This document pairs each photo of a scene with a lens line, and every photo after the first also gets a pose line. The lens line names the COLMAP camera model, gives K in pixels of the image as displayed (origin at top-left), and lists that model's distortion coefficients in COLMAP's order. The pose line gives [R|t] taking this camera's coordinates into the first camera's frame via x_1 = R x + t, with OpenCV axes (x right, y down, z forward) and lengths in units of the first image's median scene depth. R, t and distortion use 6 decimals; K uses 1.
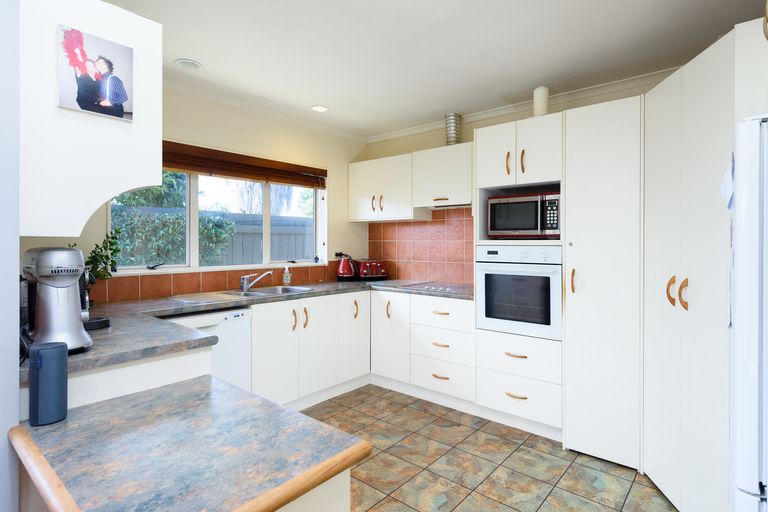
lens RADIAL K [[416.9, 0, 384.0], [0, 416.9, 256.0], [0, 0, 1]] dist [0.003839, 0.000361]
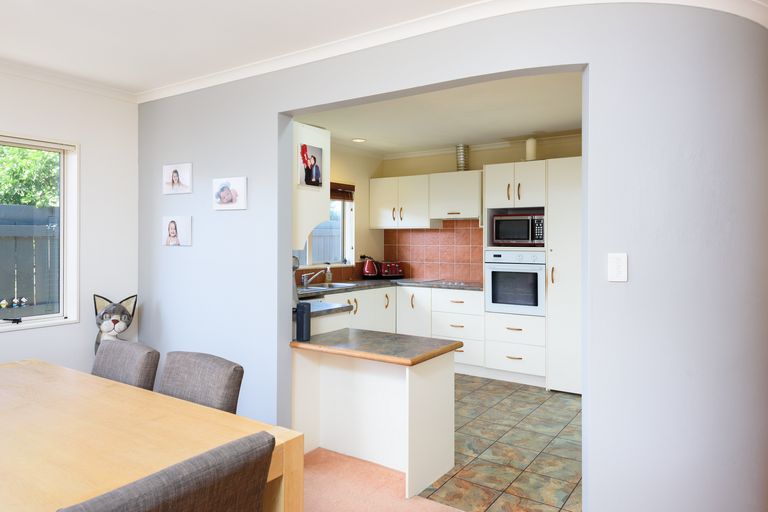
lens RADIAL K [[523.4, 0, 384.0], [0, 523.4, 256.0], [0, 0, 1]] dist [-0.003393, -0.000372]
pose [[0.995248, -0.001488, 0.097364, -0.237668], [0.001572, 0.999998, -0.000789, -0.005893], [-0.097363, 0.000939, 0.995249, -0.580498]]
